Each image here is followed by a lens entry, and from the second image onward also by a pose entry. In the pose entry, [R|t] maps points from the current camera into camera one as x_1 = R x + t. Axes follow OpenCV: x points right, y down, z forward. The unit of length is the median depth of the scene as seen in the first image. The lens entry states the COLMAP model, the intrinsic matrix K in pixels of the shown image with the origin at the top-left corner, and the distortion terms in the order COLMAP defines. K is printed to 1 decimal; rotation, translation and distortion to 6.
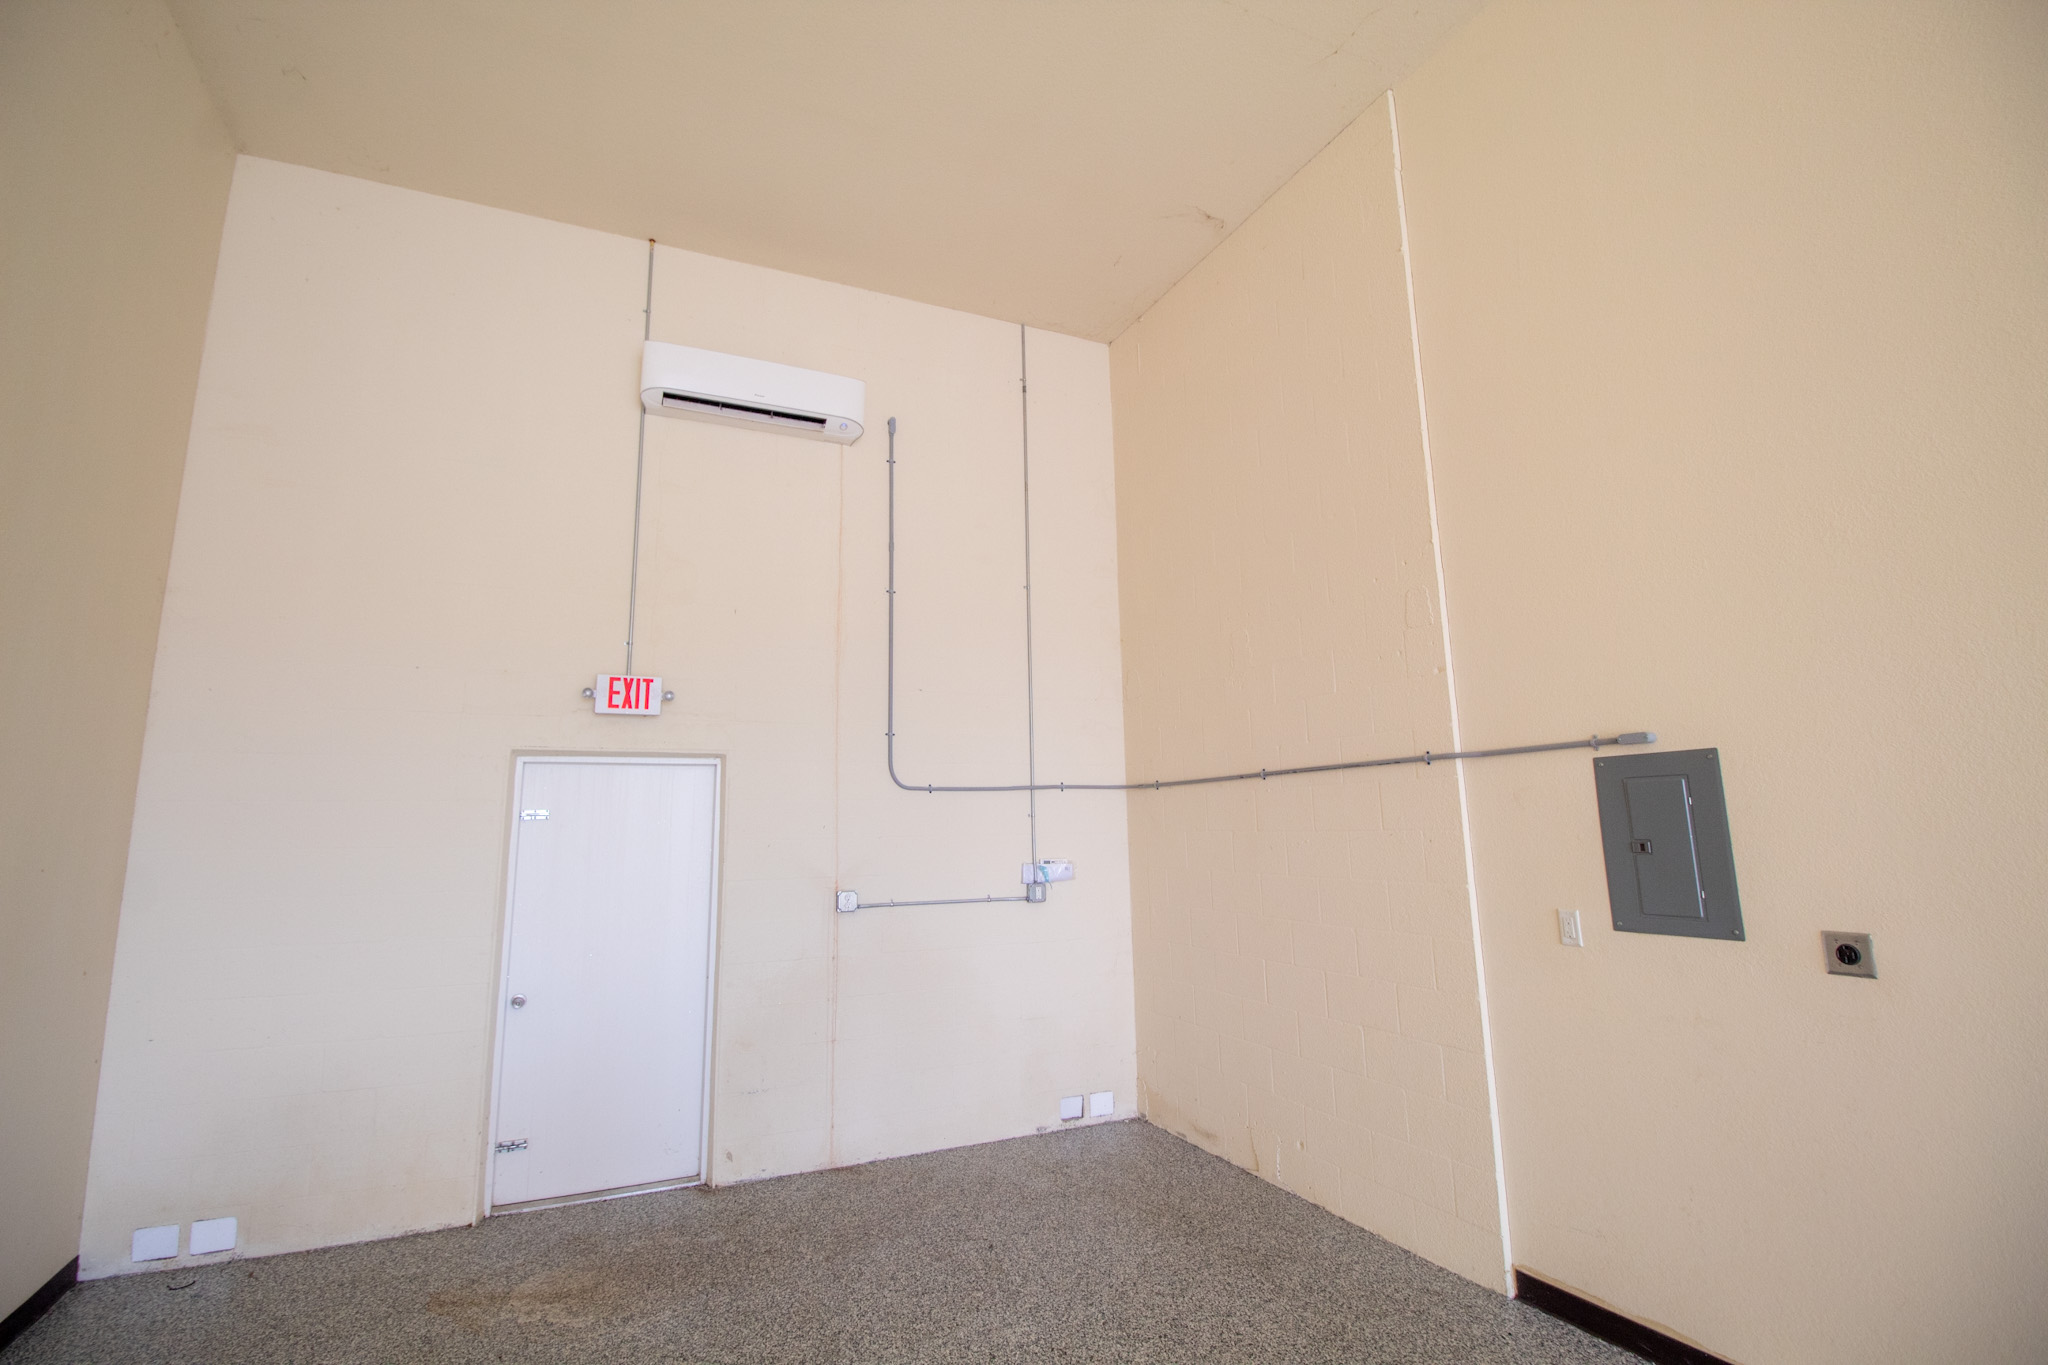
lens RADIAL K [[949.2, 0, 1019.3], [0, 949.2, 675.5], [0, 0, 1]] dist [-0.003968, -0.000642]
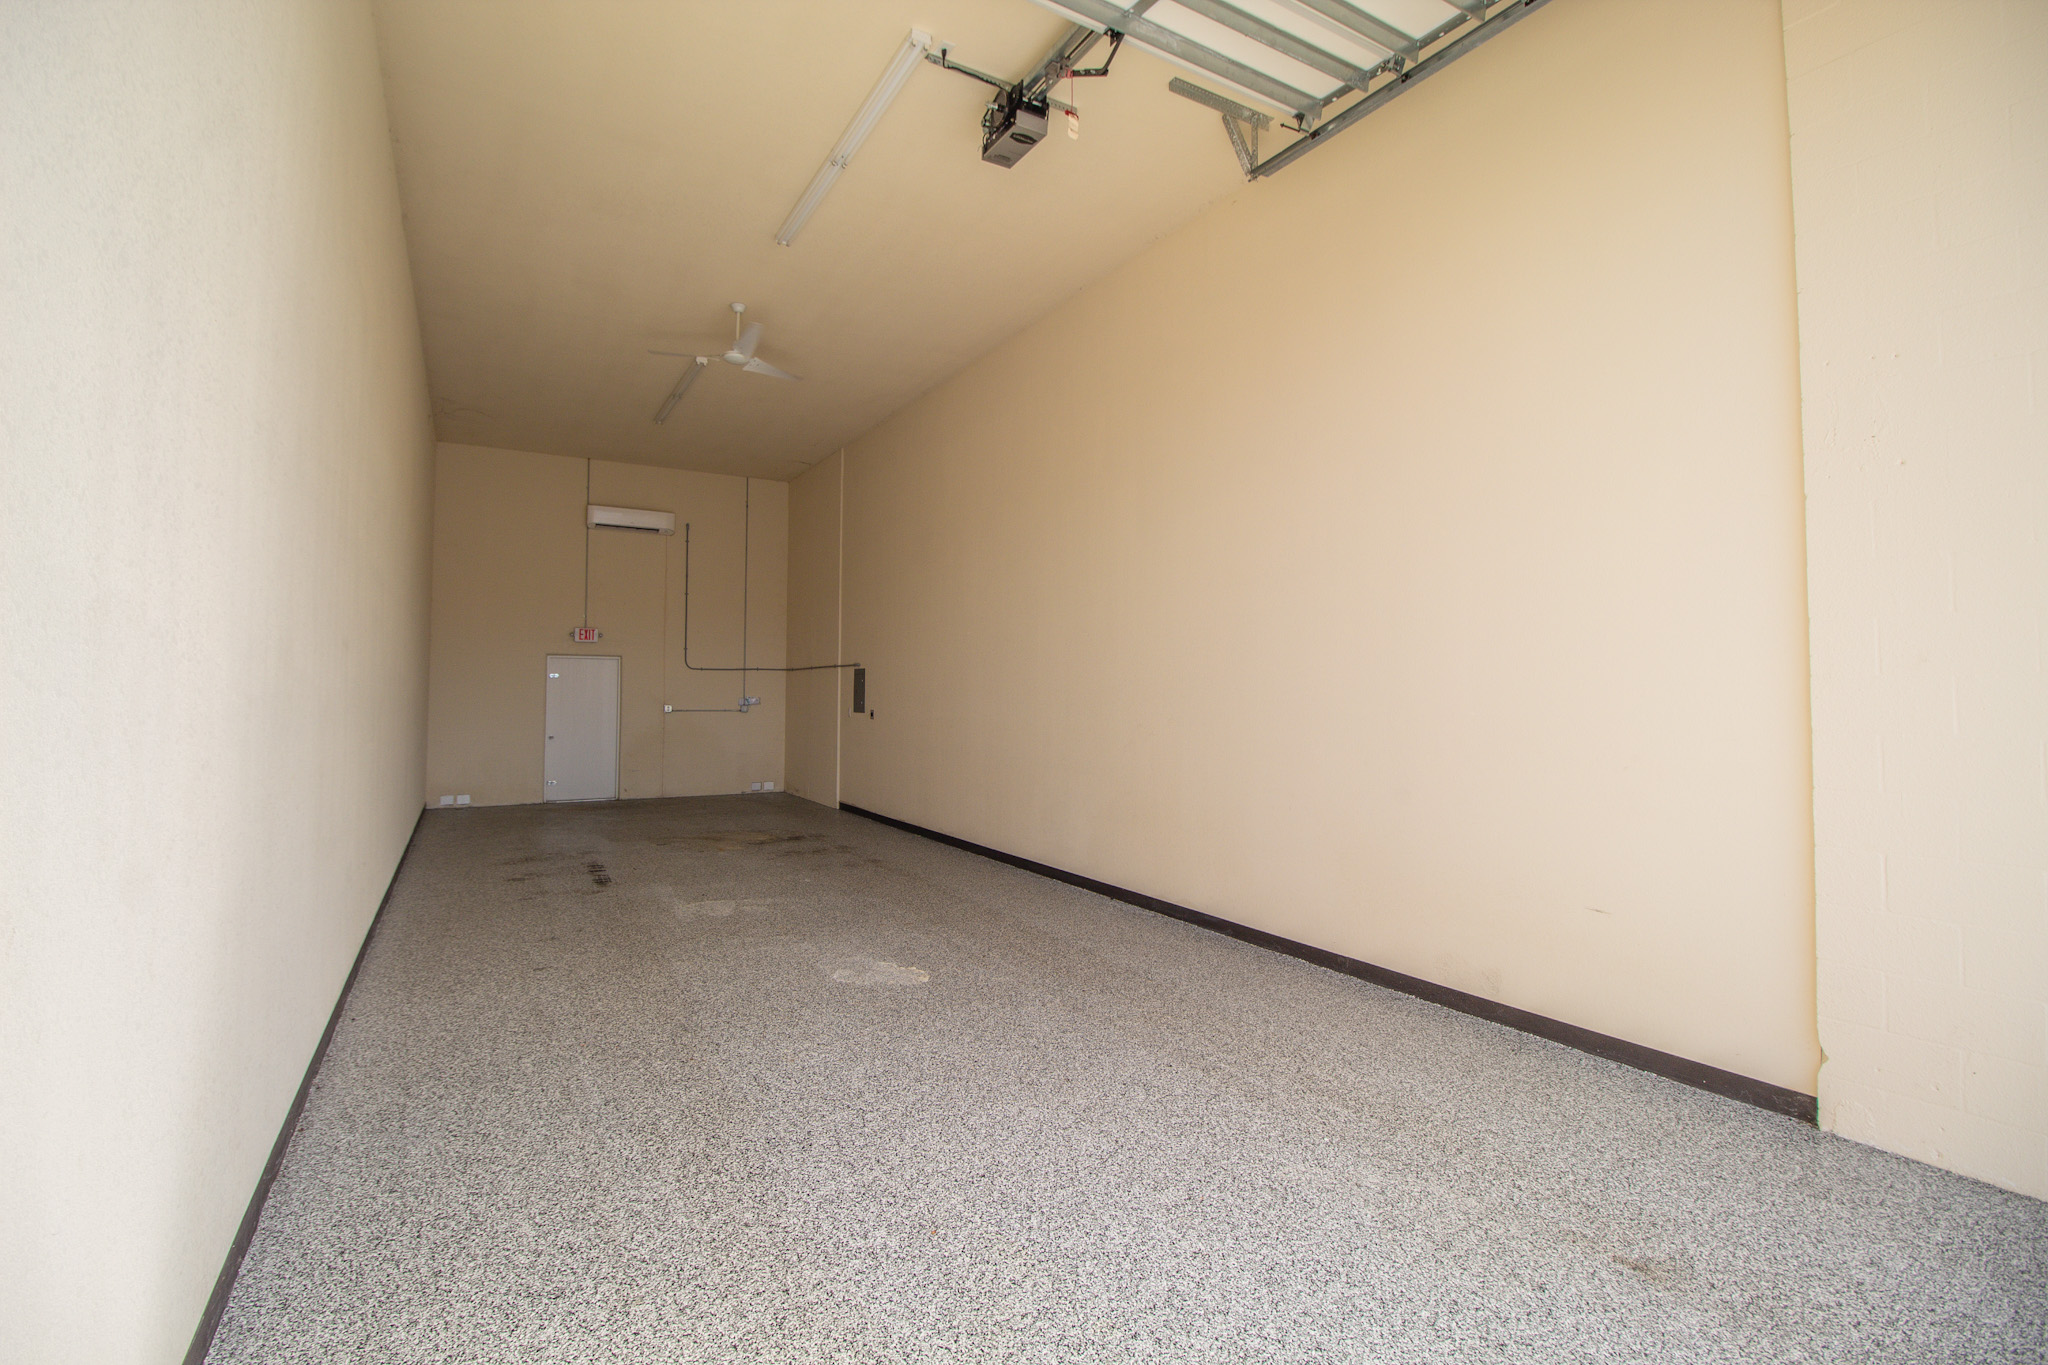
lens RADIAL K [[949.2, 0, 1027.0], [0, 949.2, 684.0], [0, 0, 1]] dist [-0.003968, -0.000642]
pose [[0.998611, 0.016541, 0.050033, 0.735017], [-0.022666, 0.991966, 0.124455, -0.205594], [-0.047573, -0.125416, 0.990963, -1.816201]]
